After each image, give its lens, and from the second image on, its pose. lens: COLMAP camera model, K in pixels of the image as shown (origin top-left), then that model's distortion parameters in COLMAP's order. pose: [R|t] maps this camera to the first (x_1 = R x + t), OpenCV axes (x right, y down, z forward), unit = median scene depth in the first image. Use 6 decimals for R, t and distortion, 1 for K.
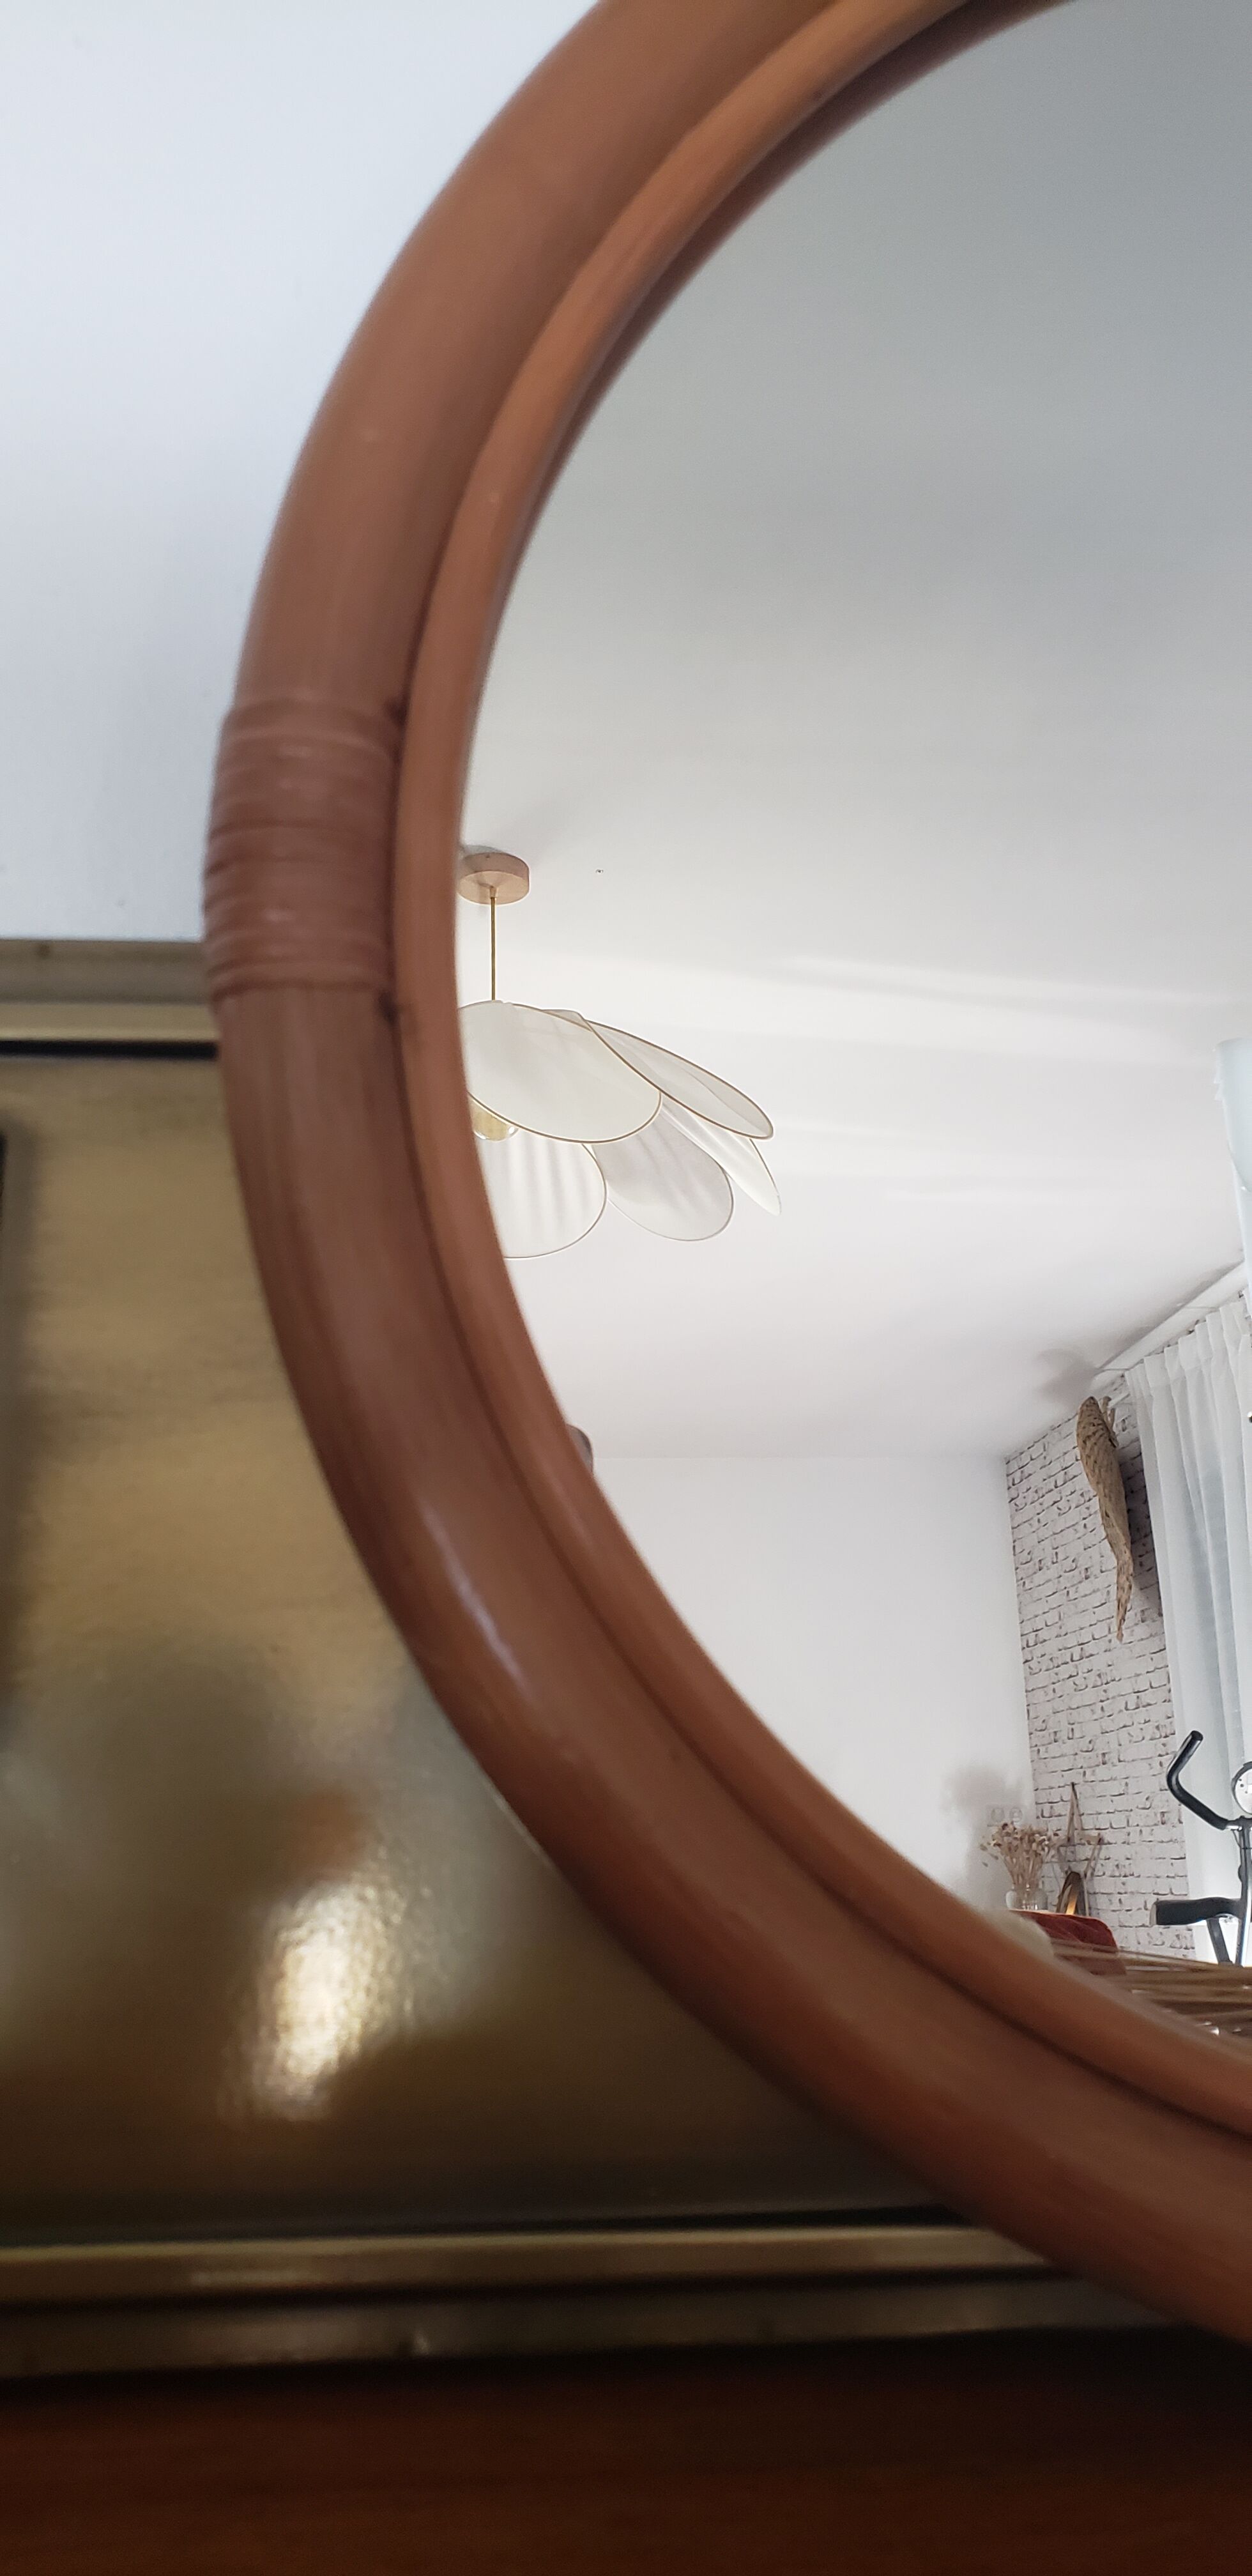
lens RADIAL K [[1776.5, 0, 619.2], [0, 1776.5, 1244.0], [0, 0, 1]] dist [0.003082, -0.000348]
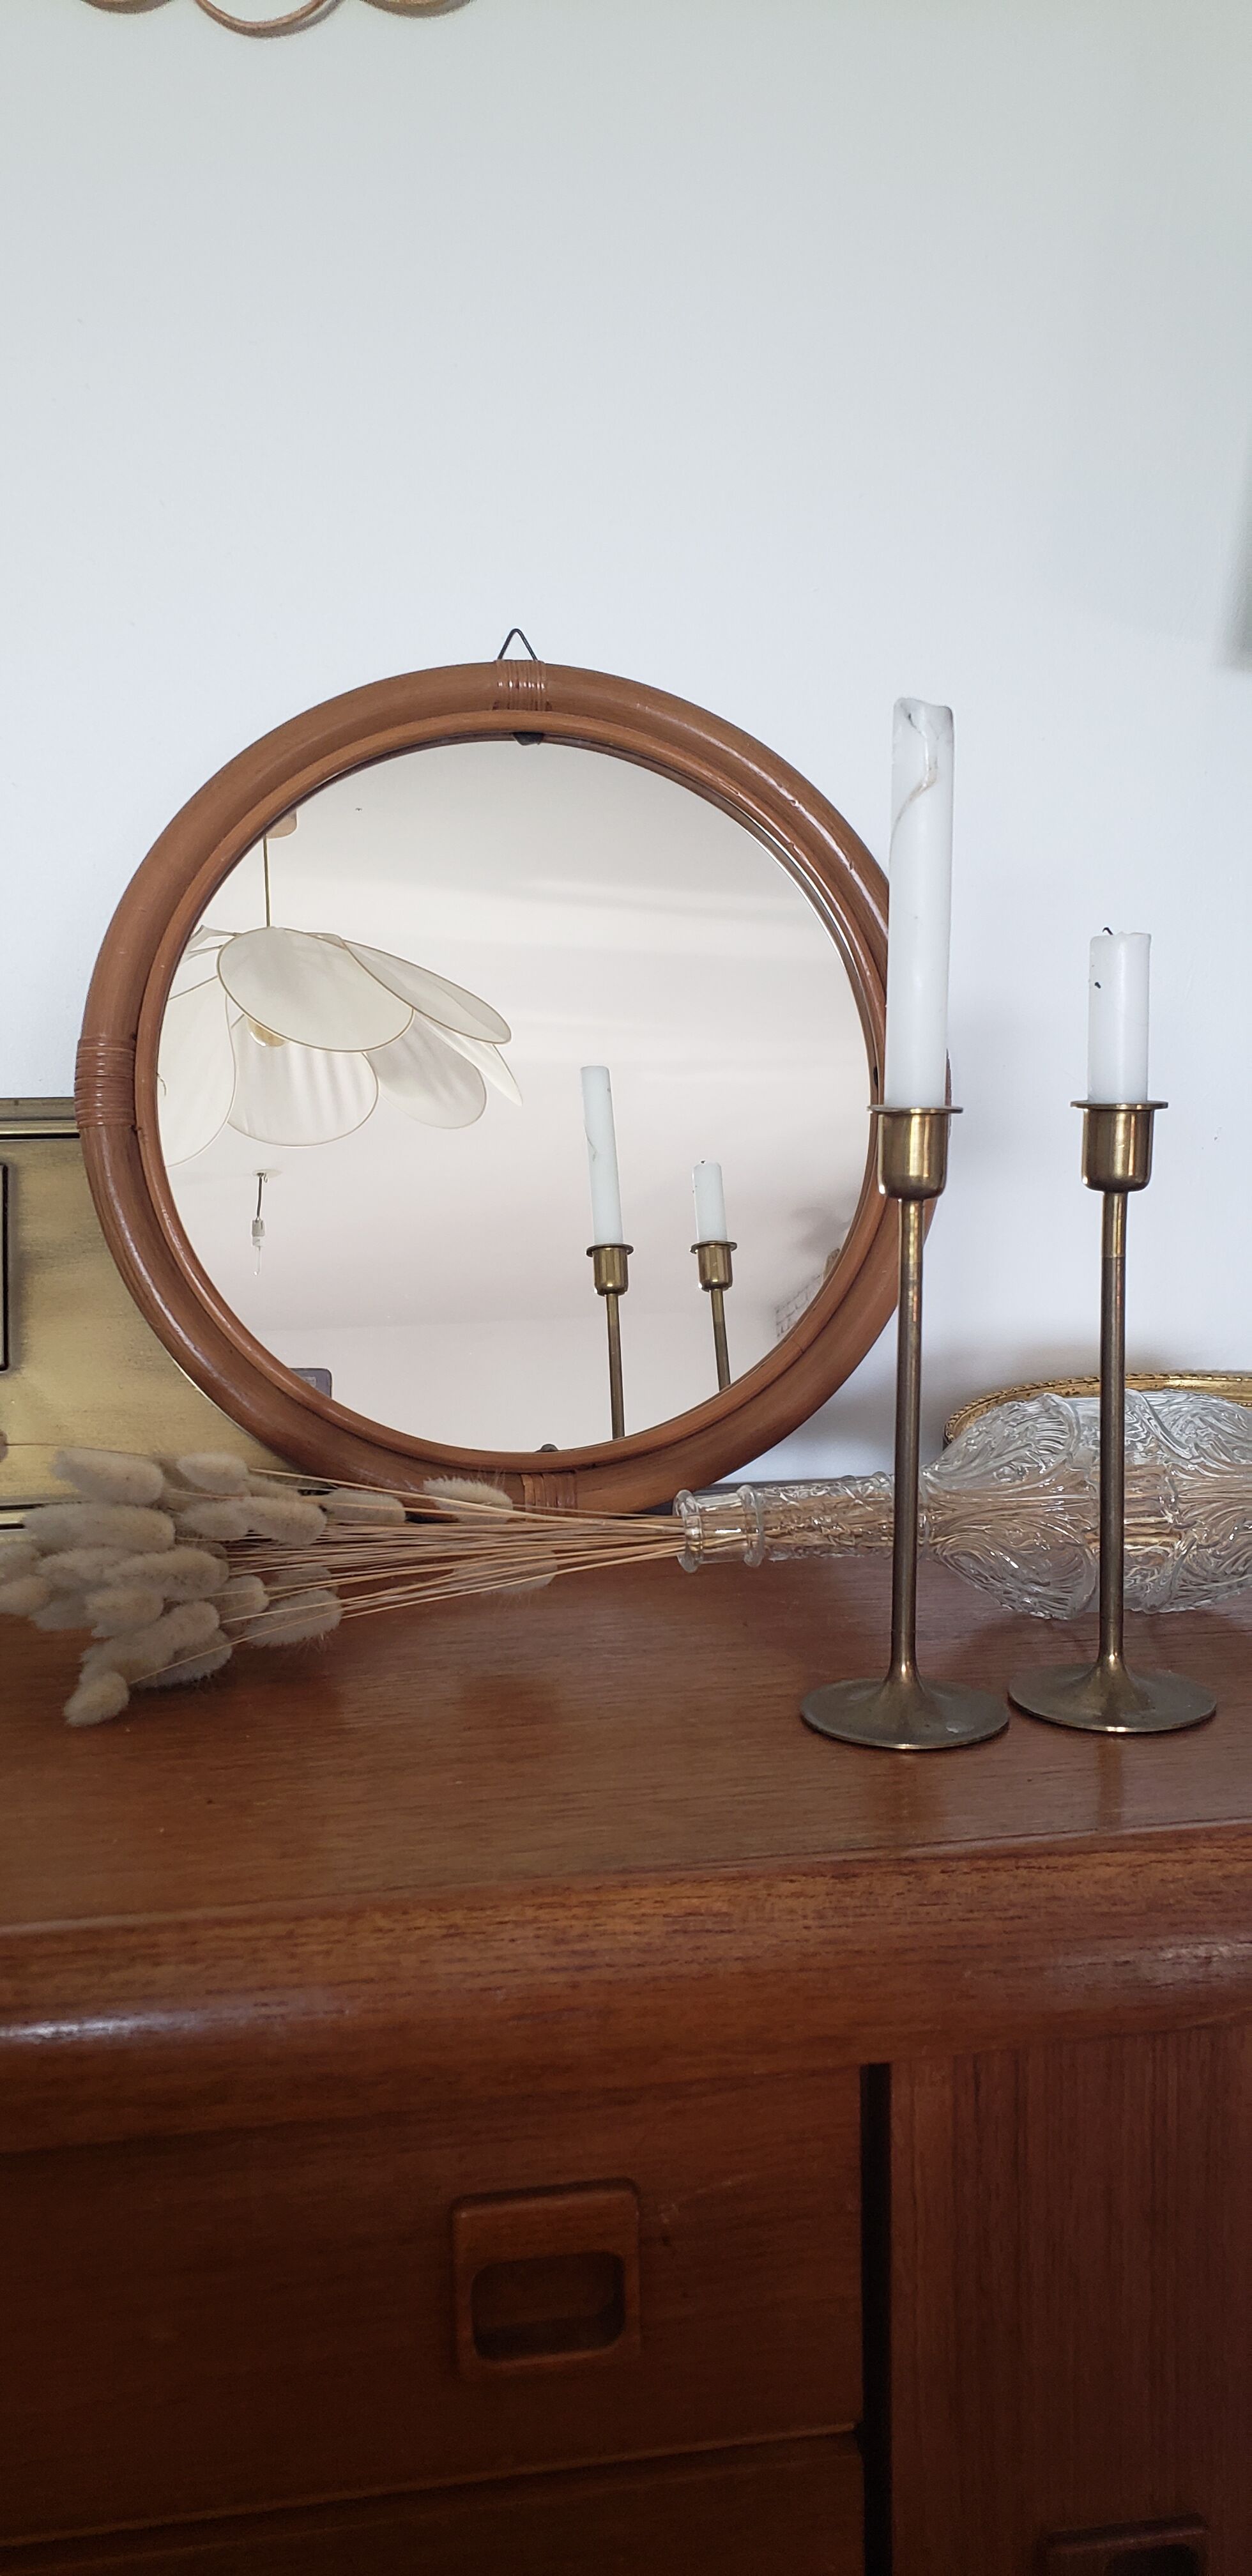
lens RADIAL K [[1776.5, 0, 619.2], [0, 1776.5, 1244.0], [0, 0, 1]] dist [0.003082, -0.000348]
pose [[0.994494, -0.027711, 0.101067, 0.022865], [0.020214, 0.997019, 0.074462, -0.007955], [-0.102829, -0.072009, 0.992089, -0.127654]]
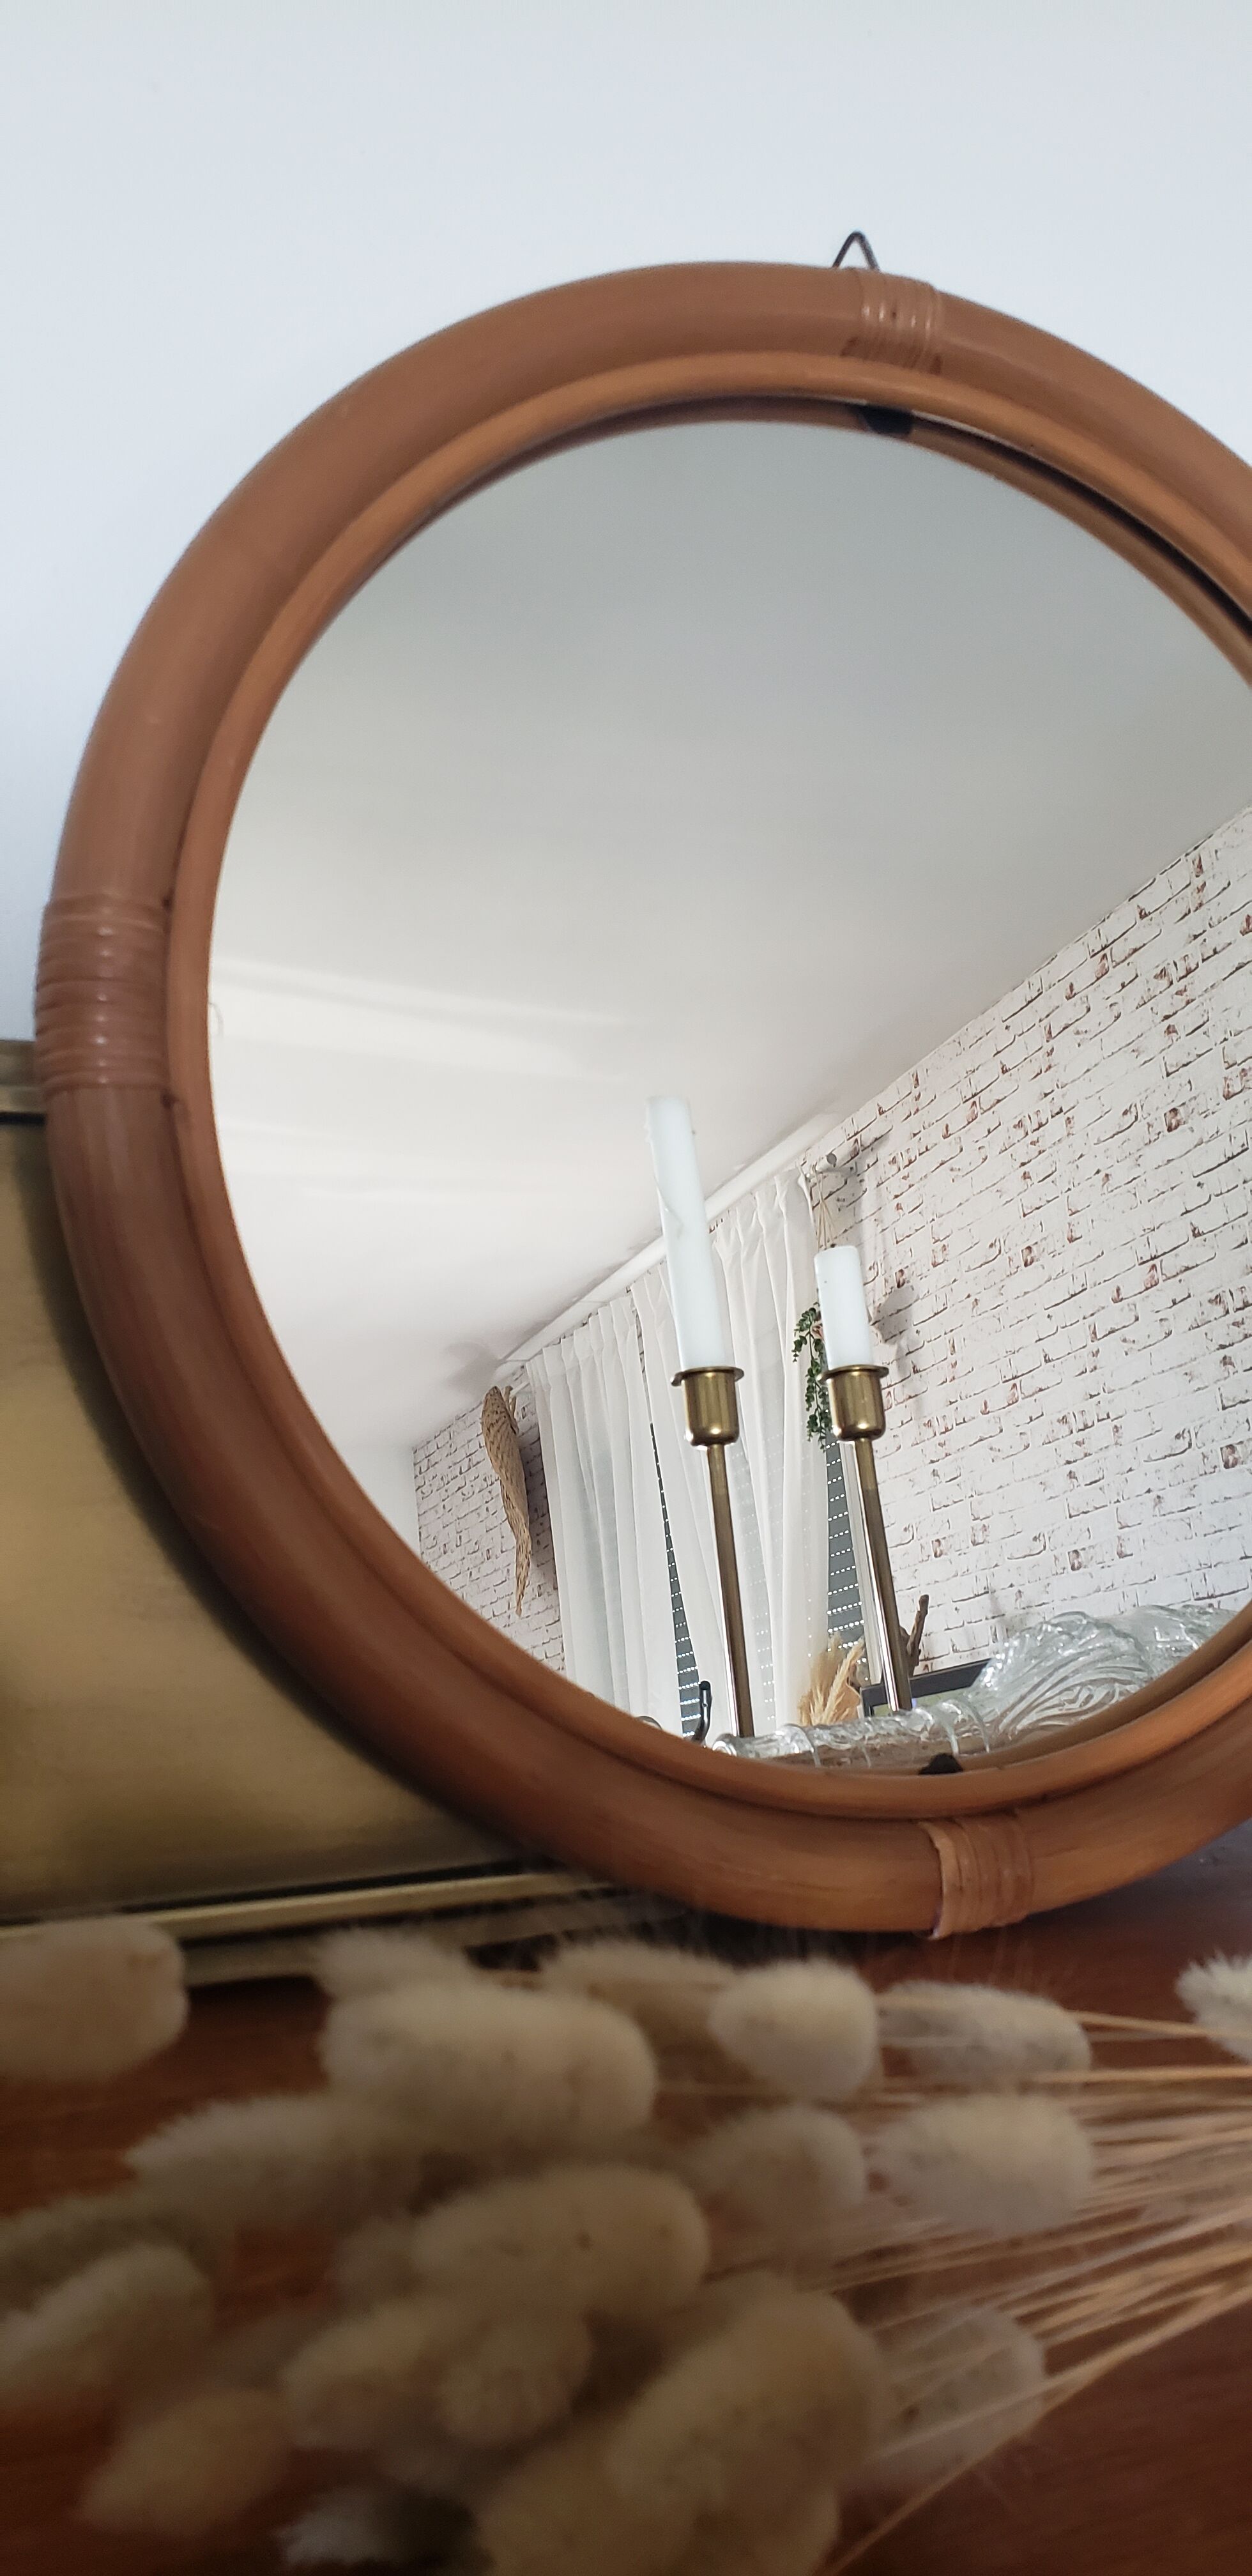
lens RADIAL K [[1785.5, 0, 501.9], [0, 1785.5, 1286.4], [0, 0, 1]] dist [0.003421, -0.000477]
pose [[0.963989, -0.006337, 0.265865, -0.014070], [-0.000318, 0.999688, 0.024983, -0.000669], [-0.265940, -0.024168, 0.963687, -0.029716]]
